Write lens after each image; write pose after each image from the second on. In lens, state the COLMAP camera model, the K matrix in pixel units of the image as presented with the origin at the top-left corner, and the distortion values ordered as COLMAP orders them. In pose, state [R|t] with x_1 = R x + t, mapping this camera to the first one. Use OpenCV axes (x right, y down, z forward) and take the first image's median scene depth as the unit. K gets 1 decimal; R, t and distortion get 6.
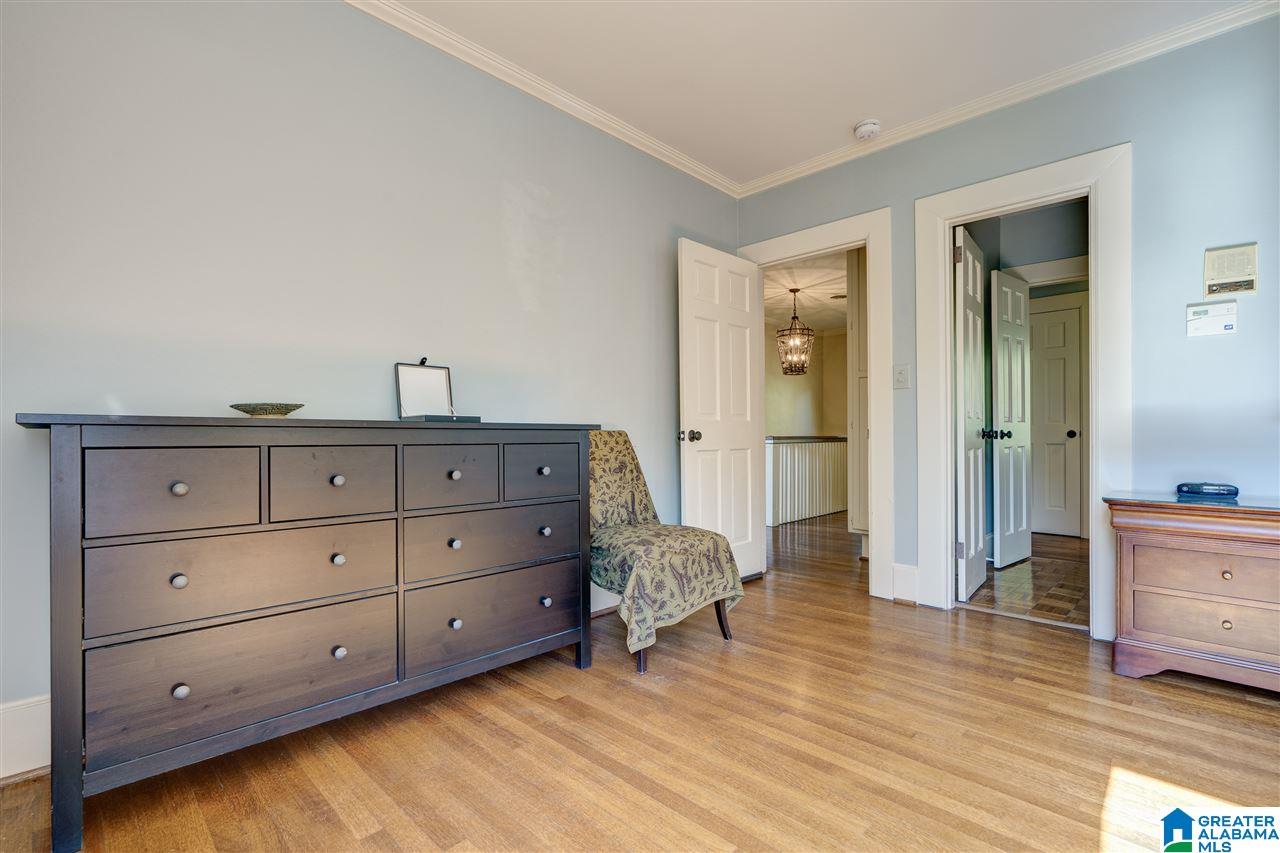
lens RADIAL K [[589.9, 0, 639.7], [0, 589.9, 428.6], [0, 0, 1]] dist [-0.007964, 0.000741]
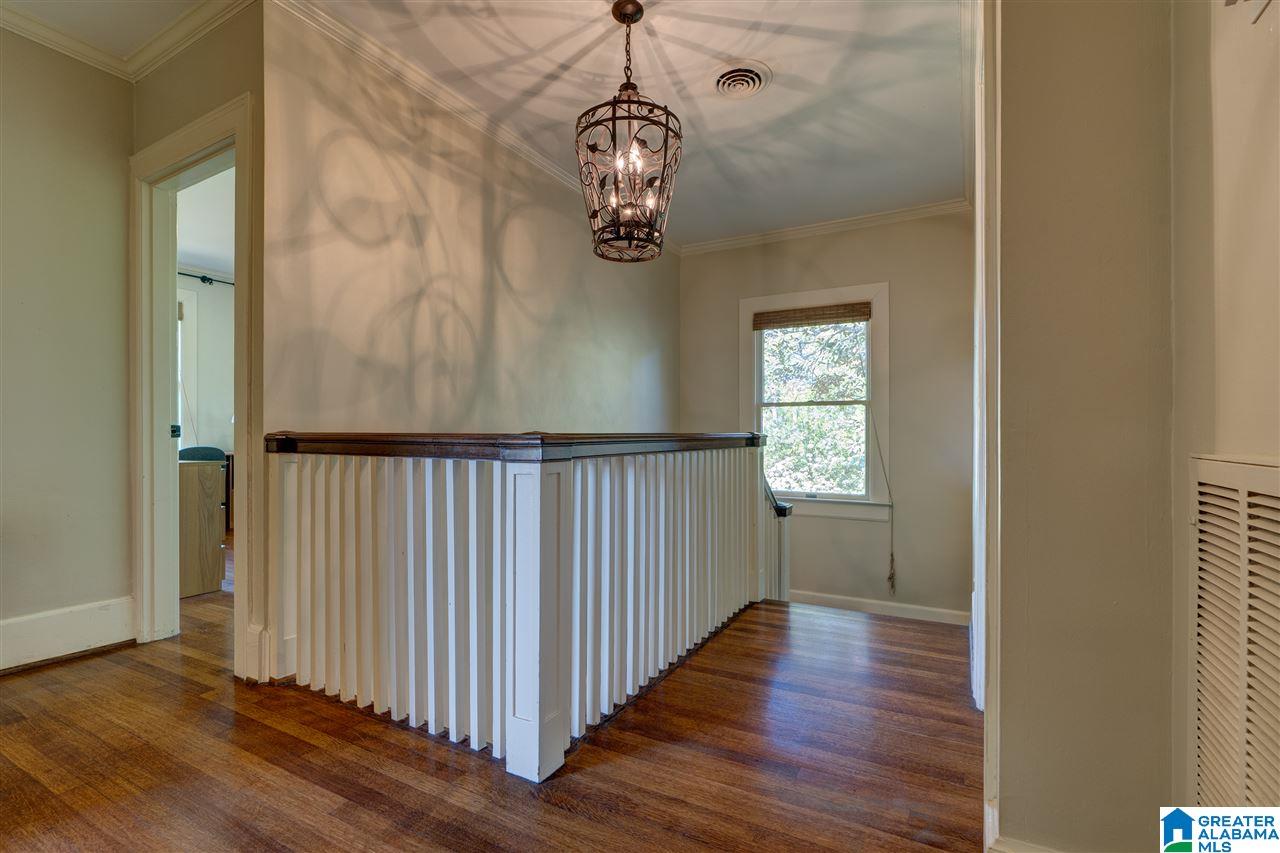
lens RADIAL K [[589.9, 0, 637.7], [0, 589.9, 432.1], [0, 0, 1]] dist [-0.007964, 0.000741]
pose [[0.962846, 0.006773, 0.269967, 0.178827], [-0.006891, 0.999976, -0.000509, 0.011055], [-0.269964, -0.001370, 0.962869, 0.674535]]
